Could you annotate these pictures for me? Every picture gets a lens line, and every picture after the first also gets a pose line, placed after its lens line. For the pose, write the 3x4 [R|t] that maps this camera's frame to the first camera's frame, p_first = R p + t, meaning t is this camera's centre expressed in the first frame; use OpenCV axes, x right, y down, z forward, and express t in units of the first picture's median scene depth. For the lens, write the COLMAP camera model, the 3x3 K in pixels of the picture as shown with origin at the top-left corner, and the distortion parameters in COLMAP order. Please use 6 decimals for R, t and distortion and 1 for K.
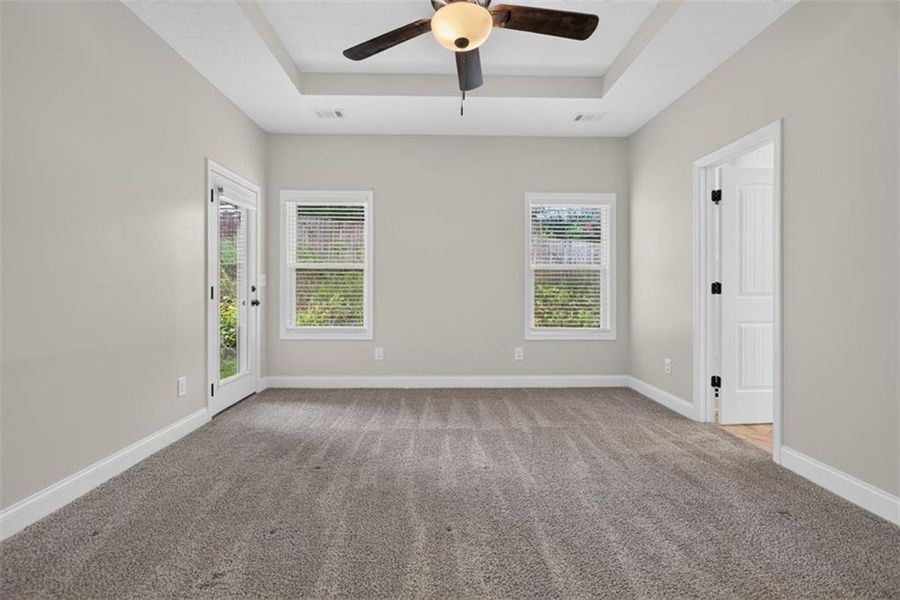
lens RADIAL K [[403.7, 0, 448.2], [0, 403.7, 288.2], [0, 0, 1]] dist [0.000013, 0.000406]
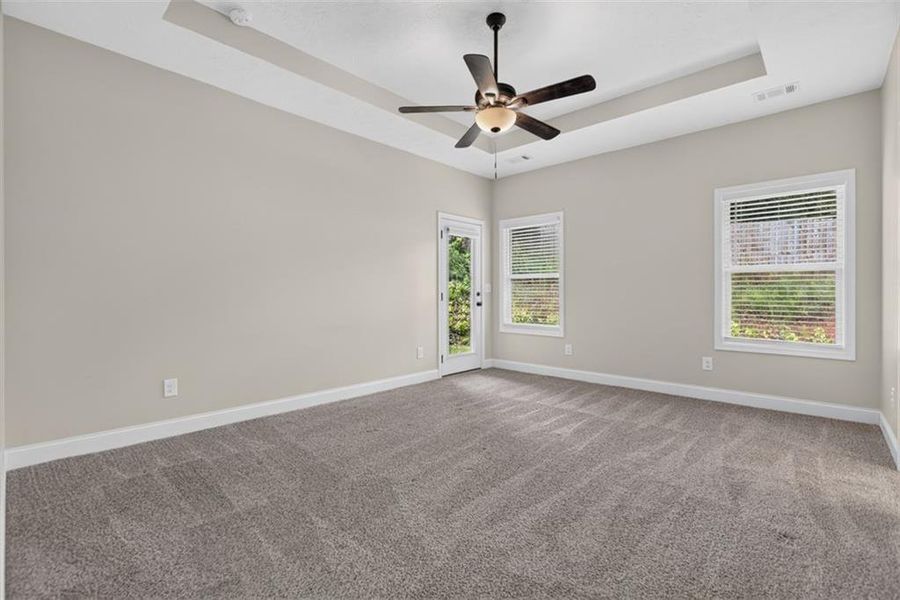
lens RADIAL K [[406.7, 0, 453.3], [0, 406.7, 295.9], [0, 0, 1]] dist [-0.001799, 0.000312]
pose [[0.724830, 0.001134, -0.688927, 0.538002], [-0.000091, 0.999999, 0.001551, 0.006376], [0.688927, -0.001062, 0.724830, -0.110501]]
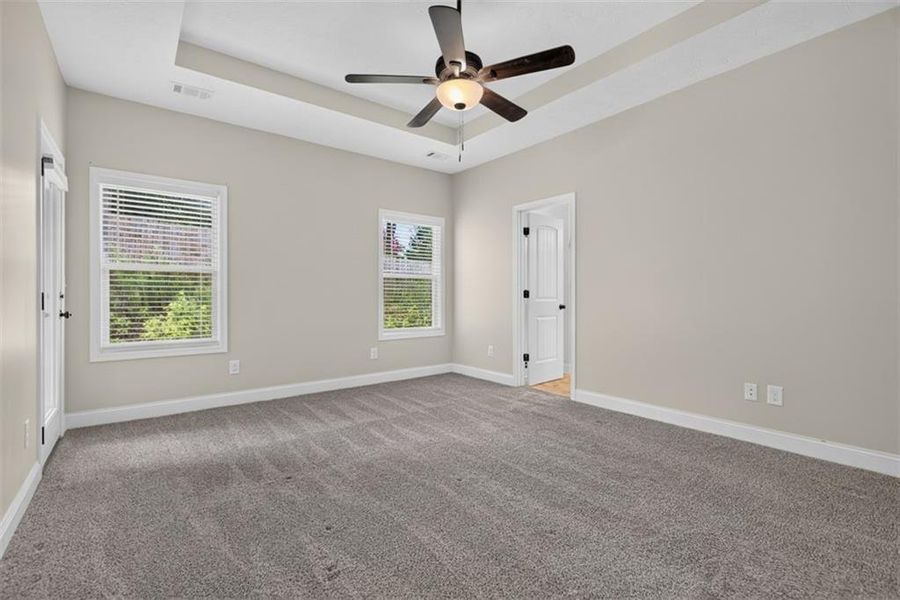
lens RADIAL K [[403.2, 0, 446.2], [0, 403.2, 294.7], [0, 0, 1]] dist [-0.003053, -0.000118]
pose [[0.805285, -0.002659, 0.592882, -0.438107], [0.001500, 0.999996, 0.002448, -0.001594], [-0.592886, -0.001082, 0.805285, -0.010898]]
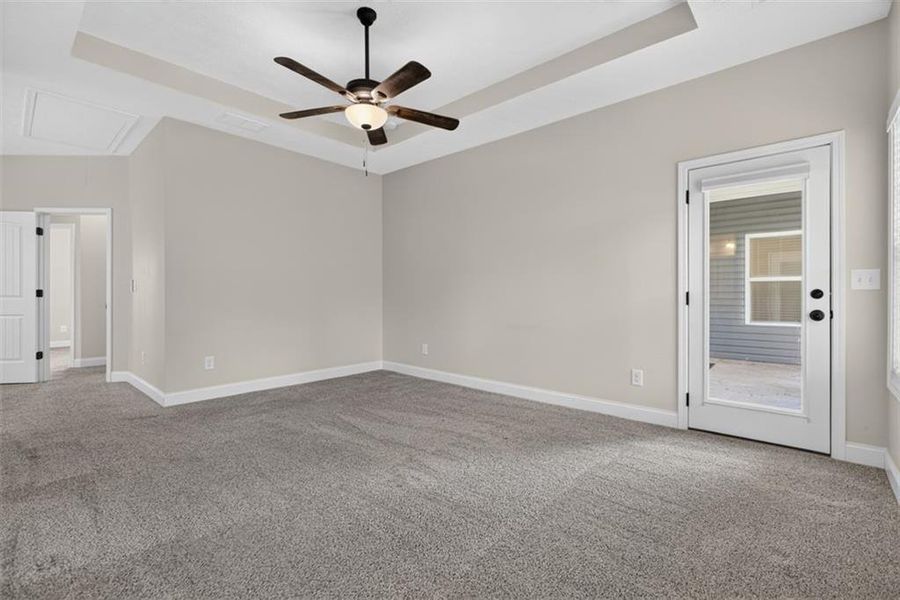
lens RADIAL K [[406.7, 0, 453.3], [0, 406.7, 295.9], [0, 0, 1]] dist [-0.001799, 0.000312]
pose [[-0.682113, -0.002591, -0.731242, 0.511418], [-0.003085, 0.999995, -0.000666, 0.009195], [0.731240, 0.001801, -0.682118, 1.264765]]
